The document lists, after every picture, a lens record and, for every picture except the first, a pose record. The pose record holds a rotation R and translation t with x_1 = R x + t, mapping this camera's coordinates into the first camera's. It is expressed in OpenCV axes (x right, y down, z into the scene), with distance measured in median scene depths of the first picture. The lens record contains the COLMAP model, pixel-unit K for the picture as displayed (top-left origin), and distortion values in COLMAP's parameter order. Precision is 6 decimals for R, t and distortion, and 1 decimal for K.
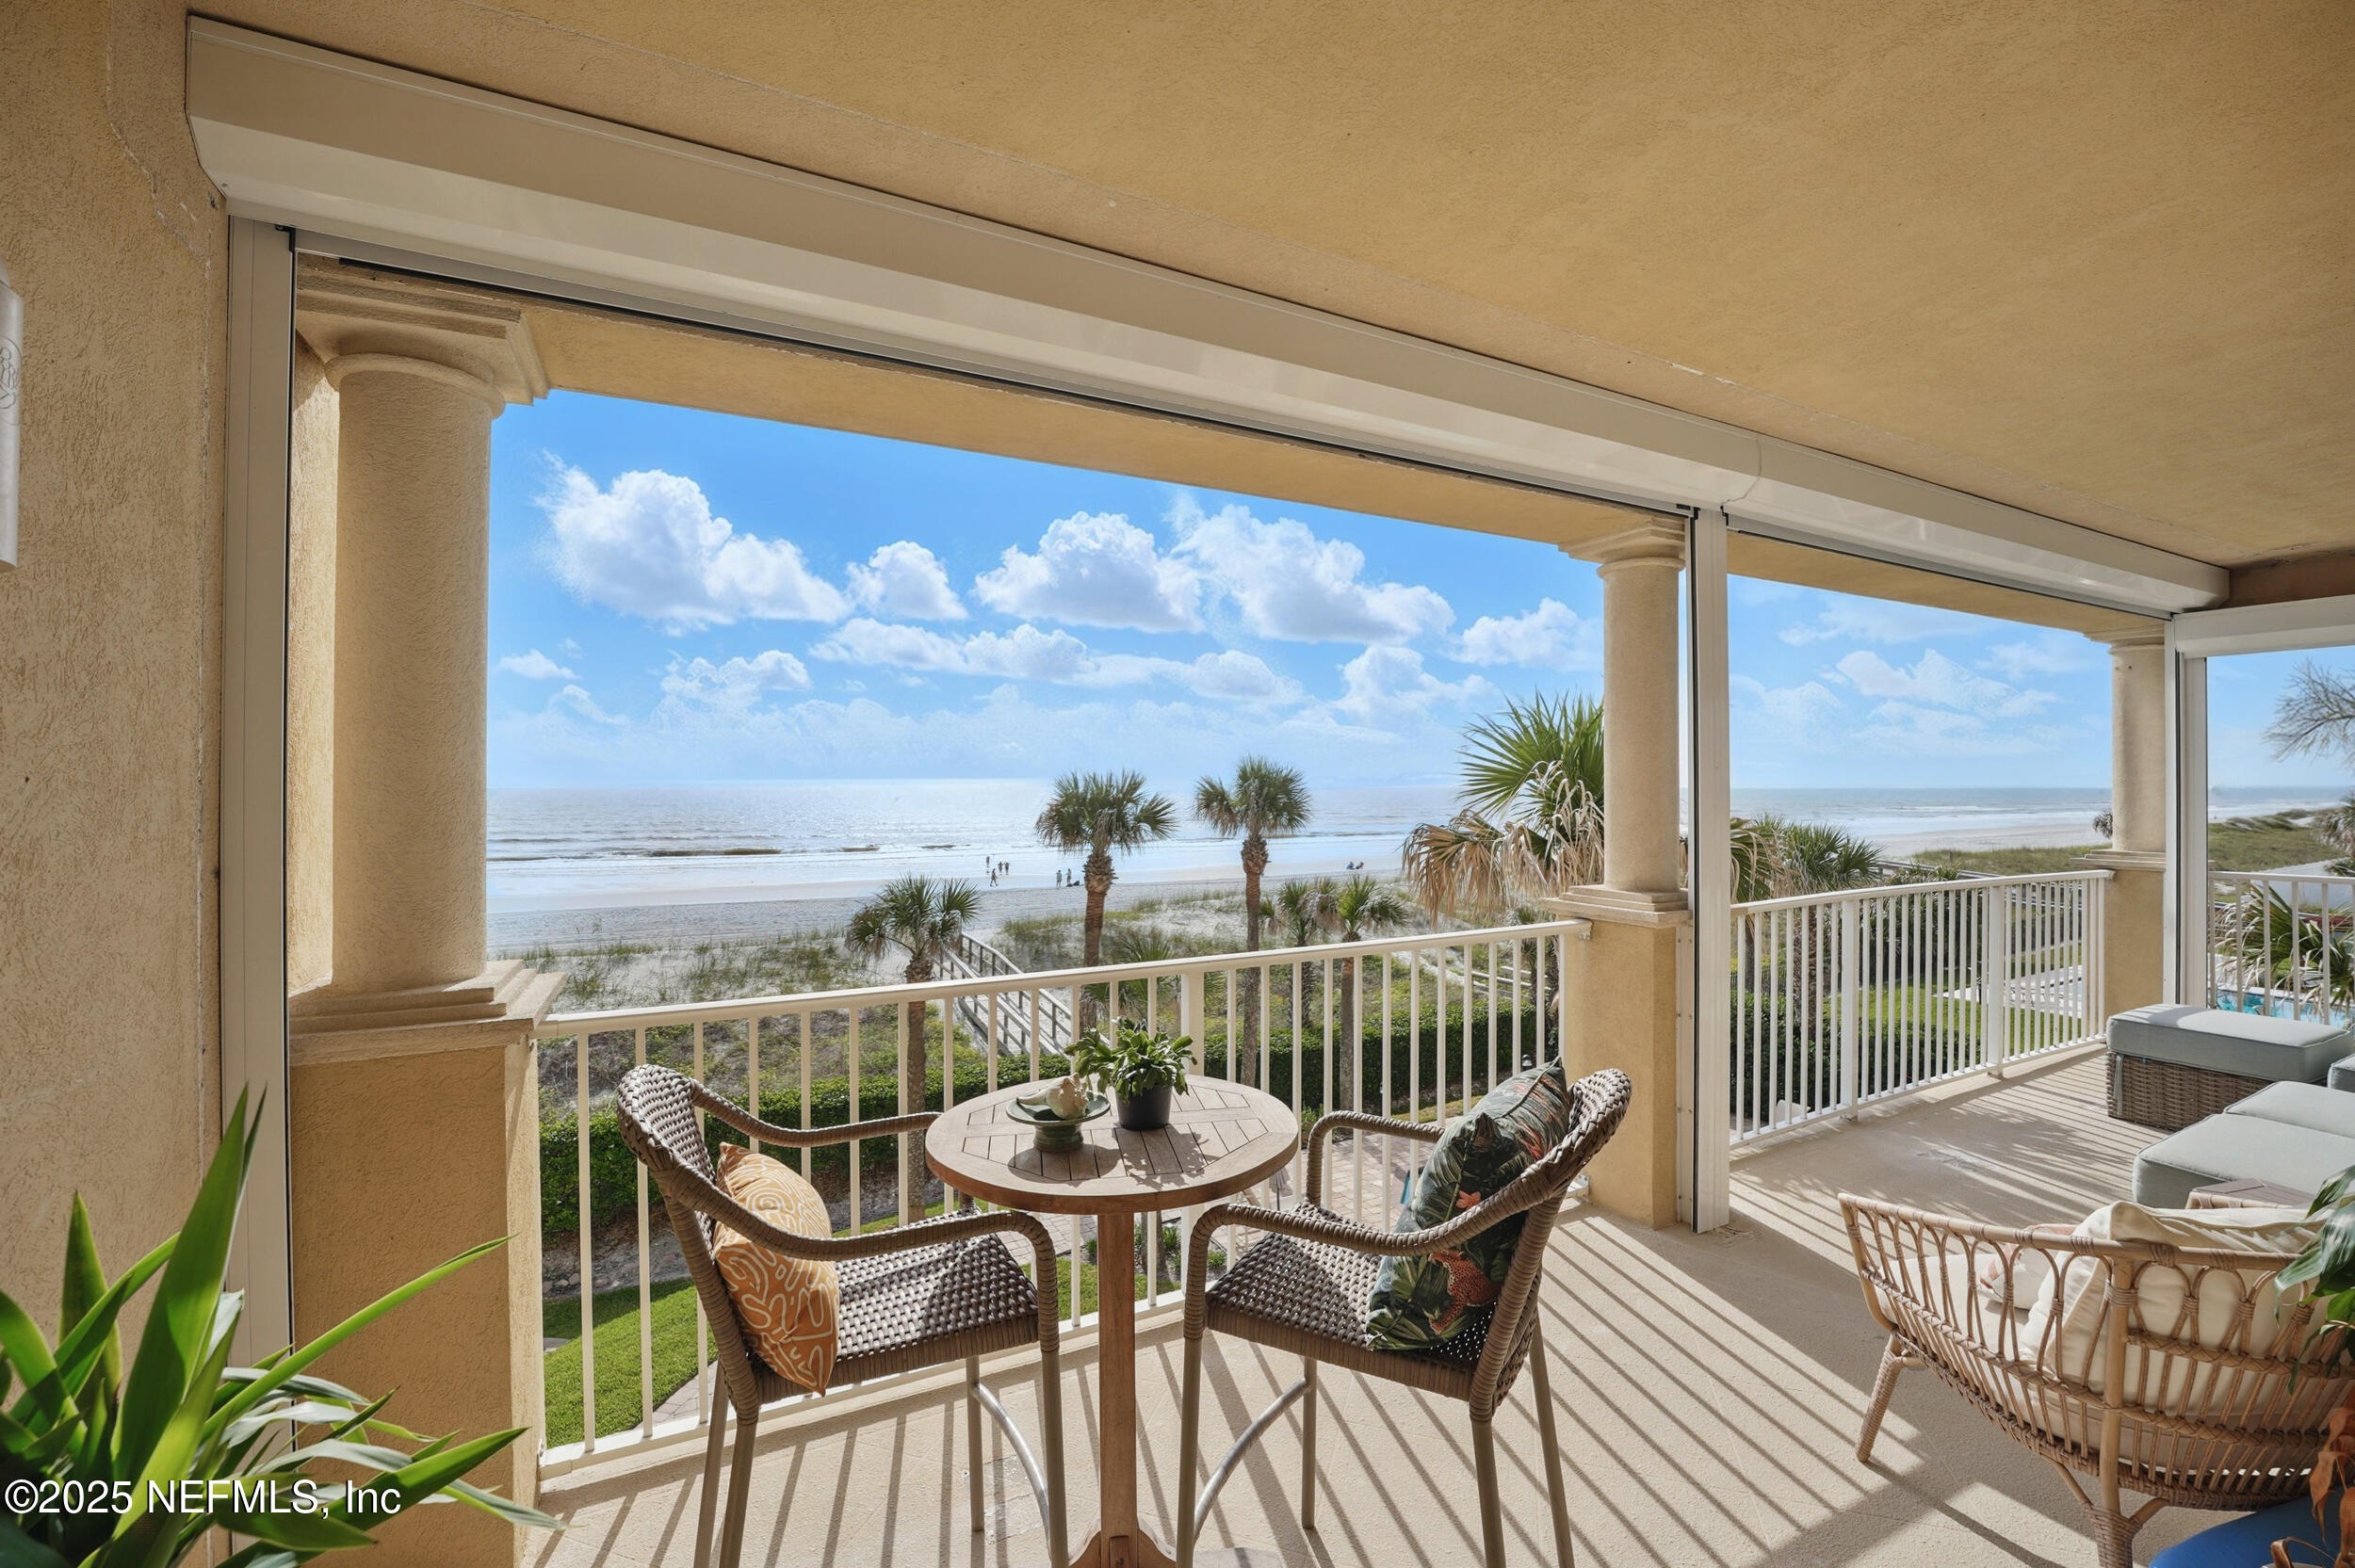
lens RADIAL K [[969.3, 0, 1175.0], [0, 969.3, 788.6], [0, 0, 1]] dist [-0.009492, 0.000170]
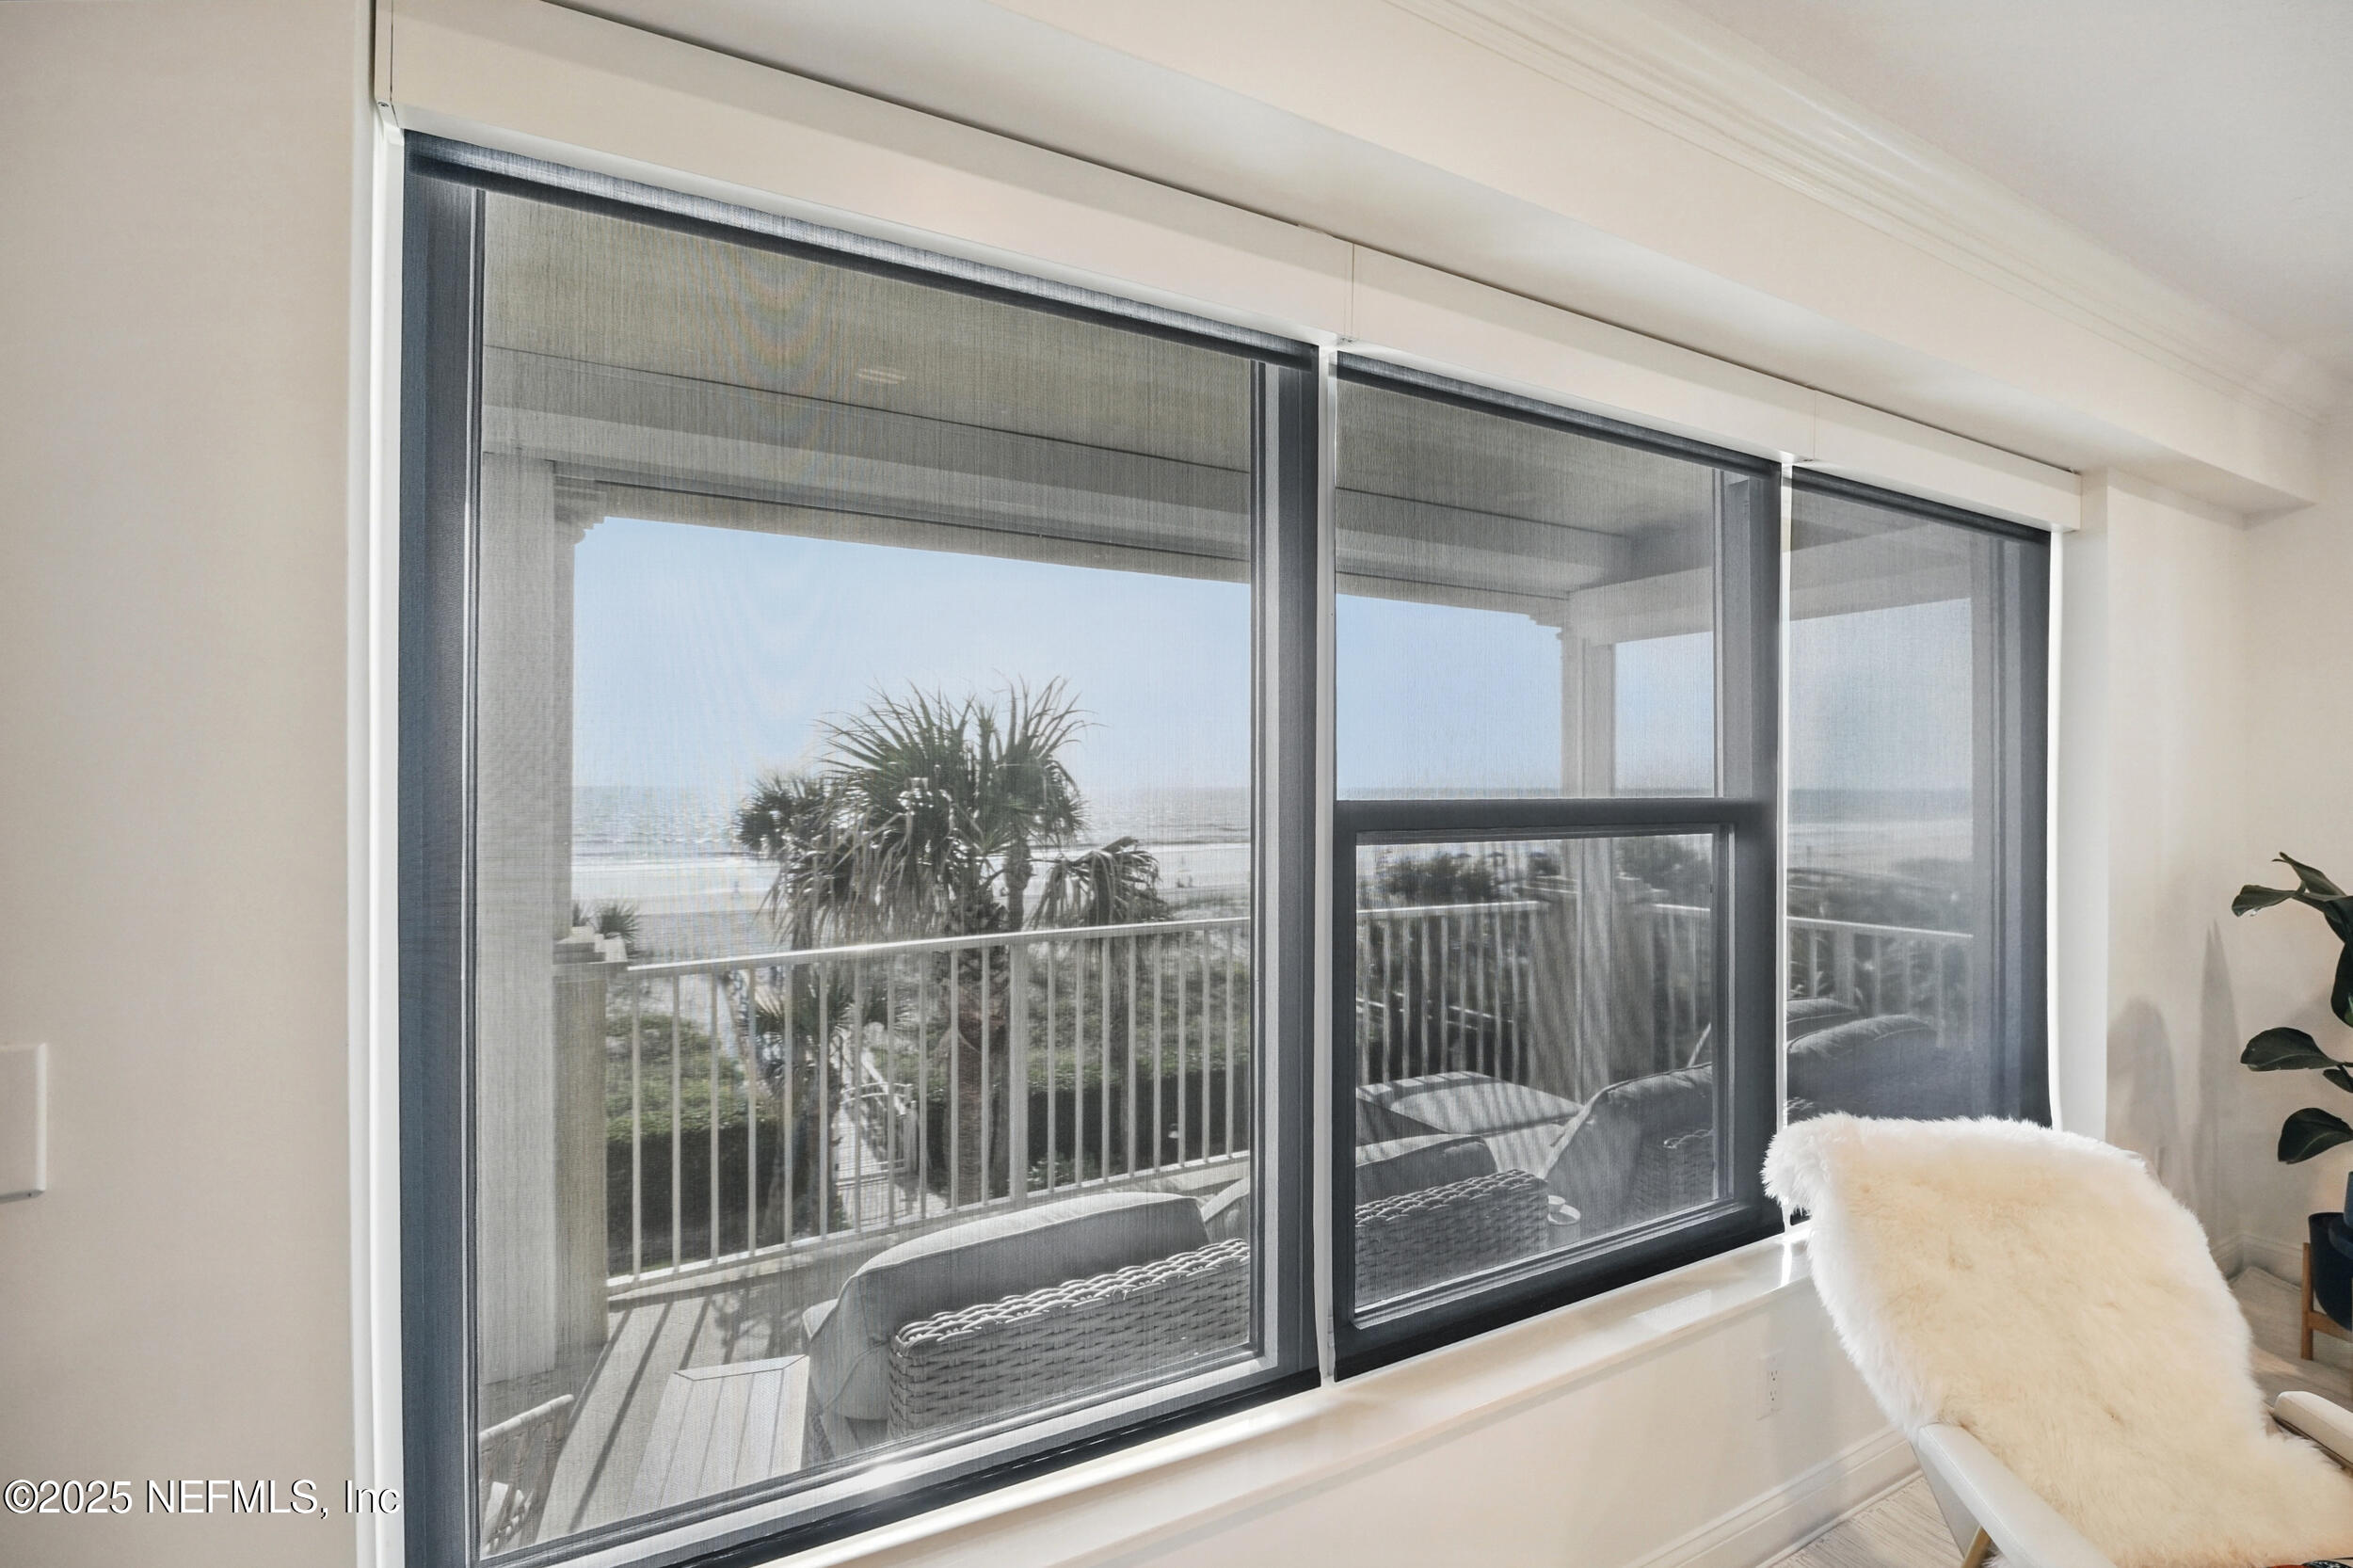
lens RADIAL K [[1072.3, 0, 1177.7], [0, 1072.3, 779.9], [0, 0, 1]] dist [-0.018956, -0.000274]
pose [[0.999566, 0.004663, 0.029100, 0.221183], [-0.004469, 0.999967, -0.006727, -0.000820], [-0.029130, 0.006594, 0.999554, 0.079214]]
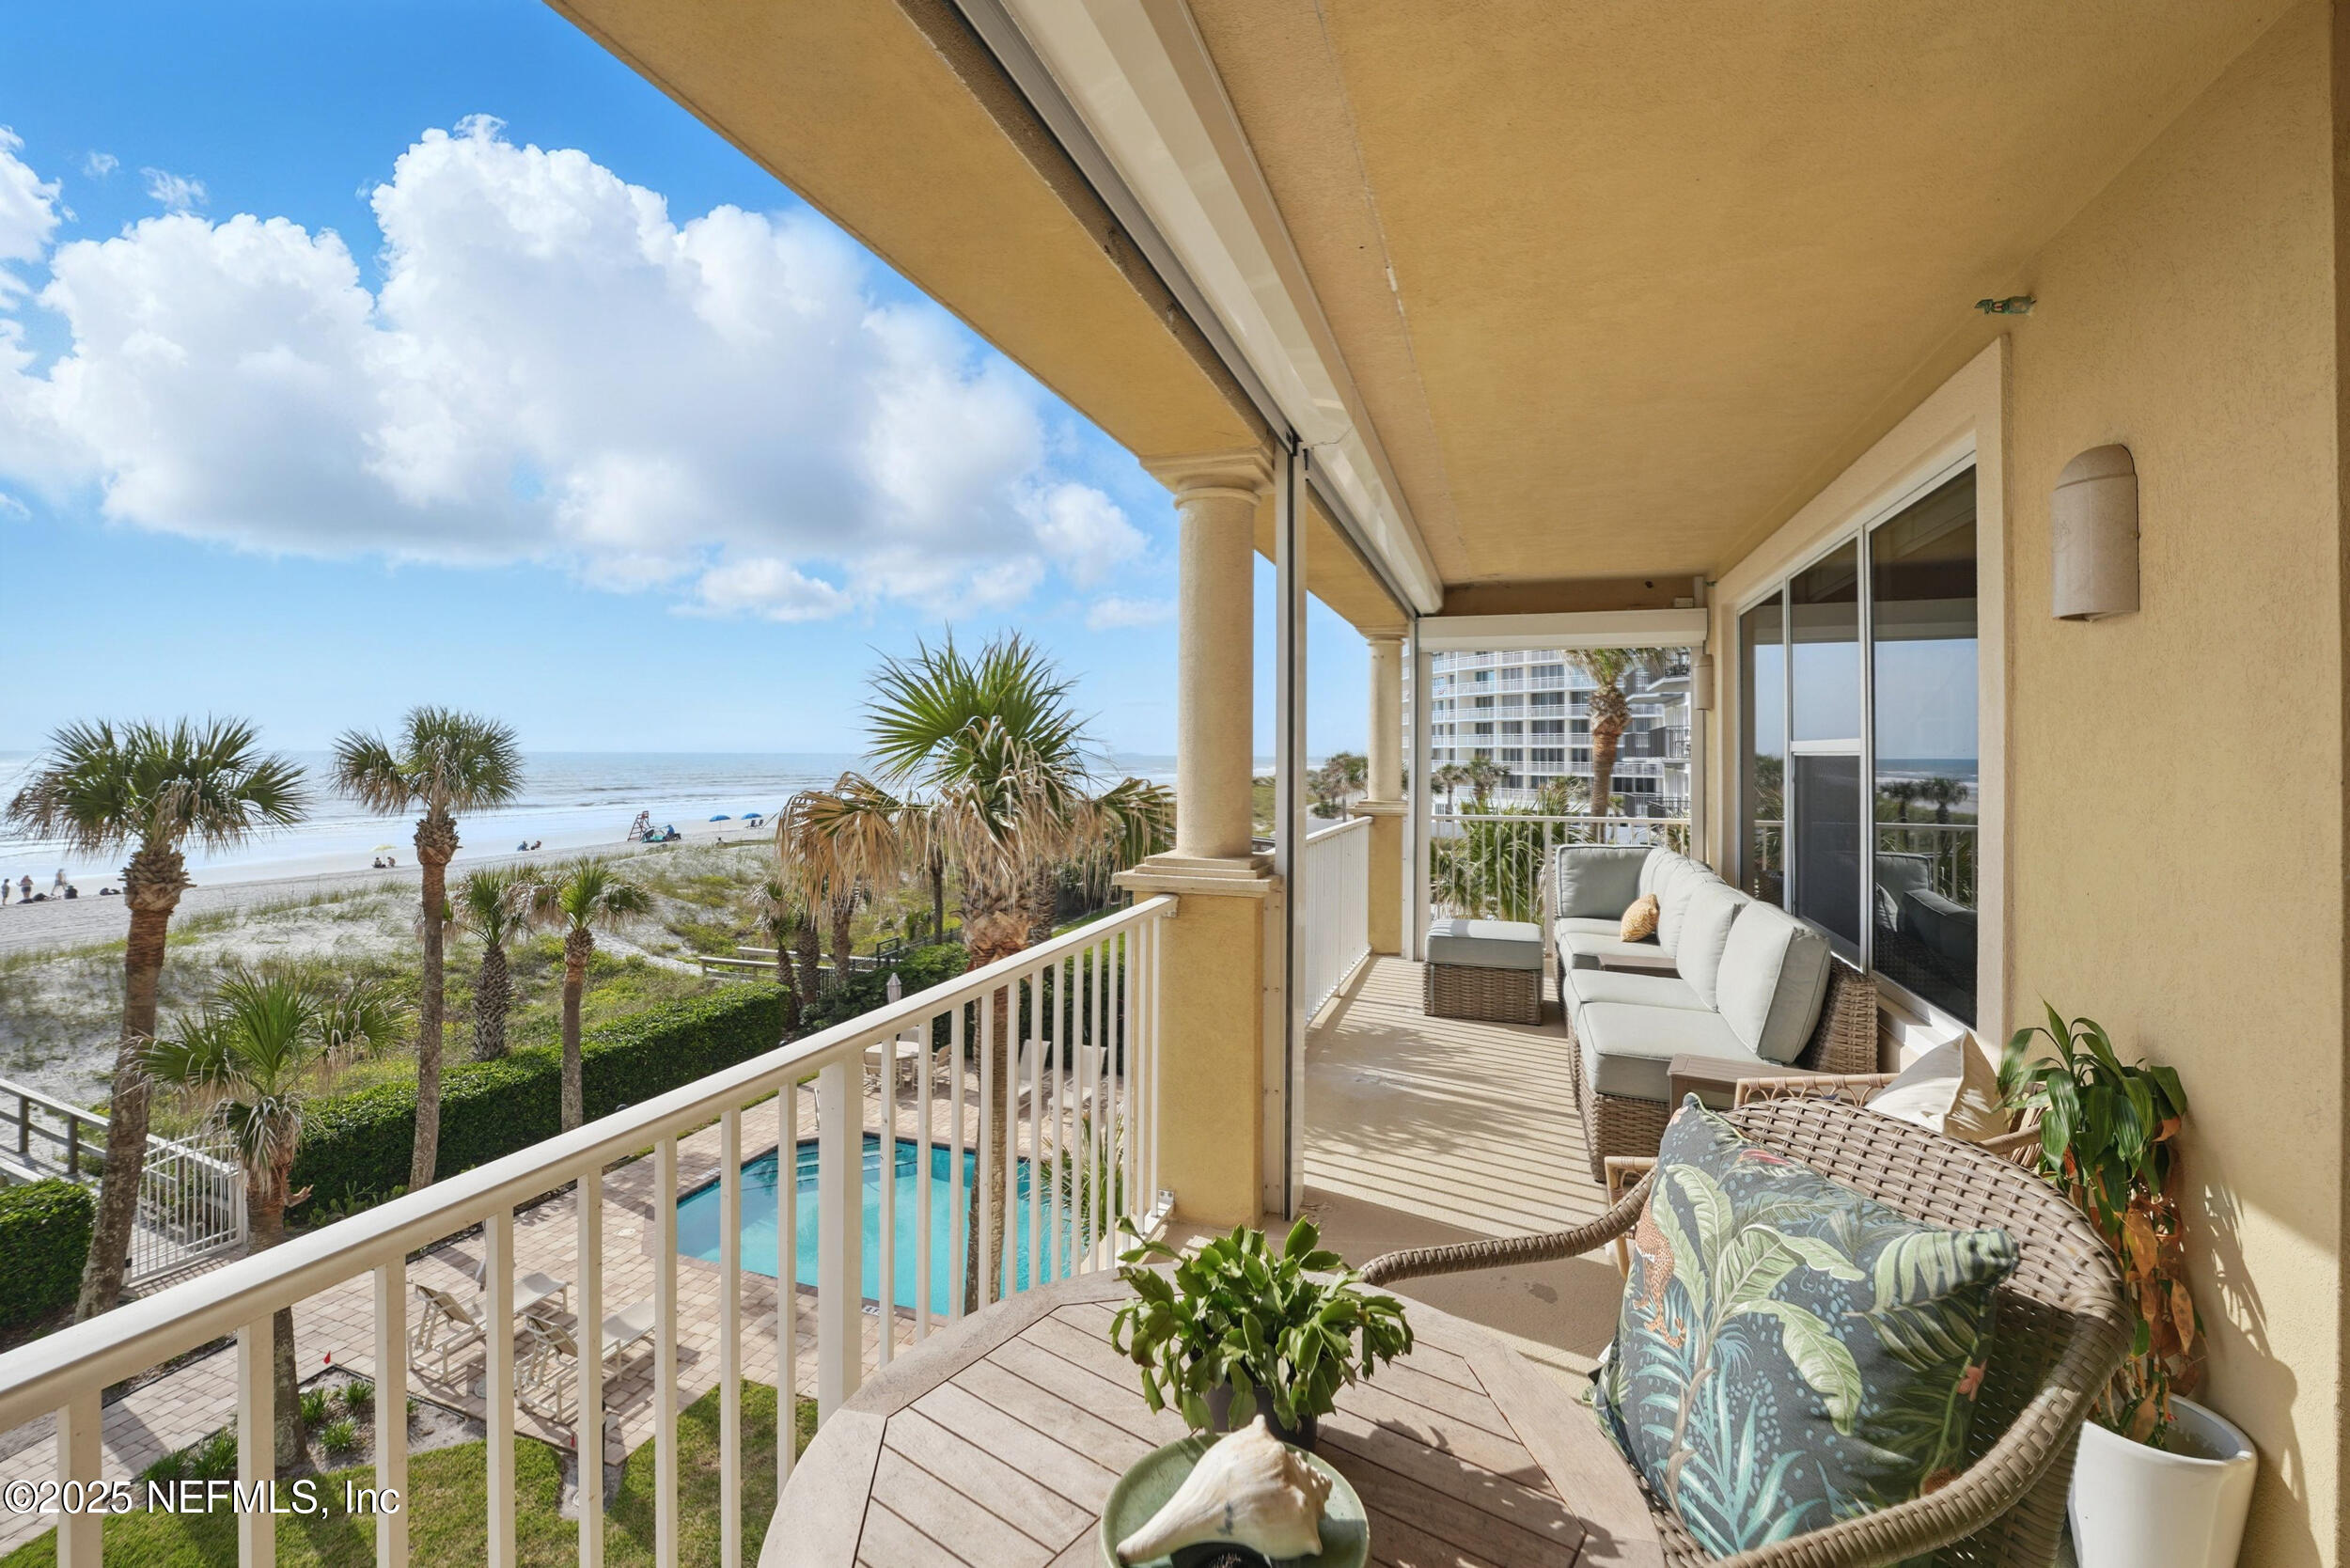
lens RADIAL K [[1011.6, 0, 1157.9], [0, 1011.6, 750.1], [0, 0, 1]] dist [-0.017569, -0.000076]
pose [[0.729462, 0.007562, 0.683980, -0.040742], [-0.005252, 0.999971, -0.005454, 0.002194], [-0.684001, 0.000386, 0.729481, 0.069033]]
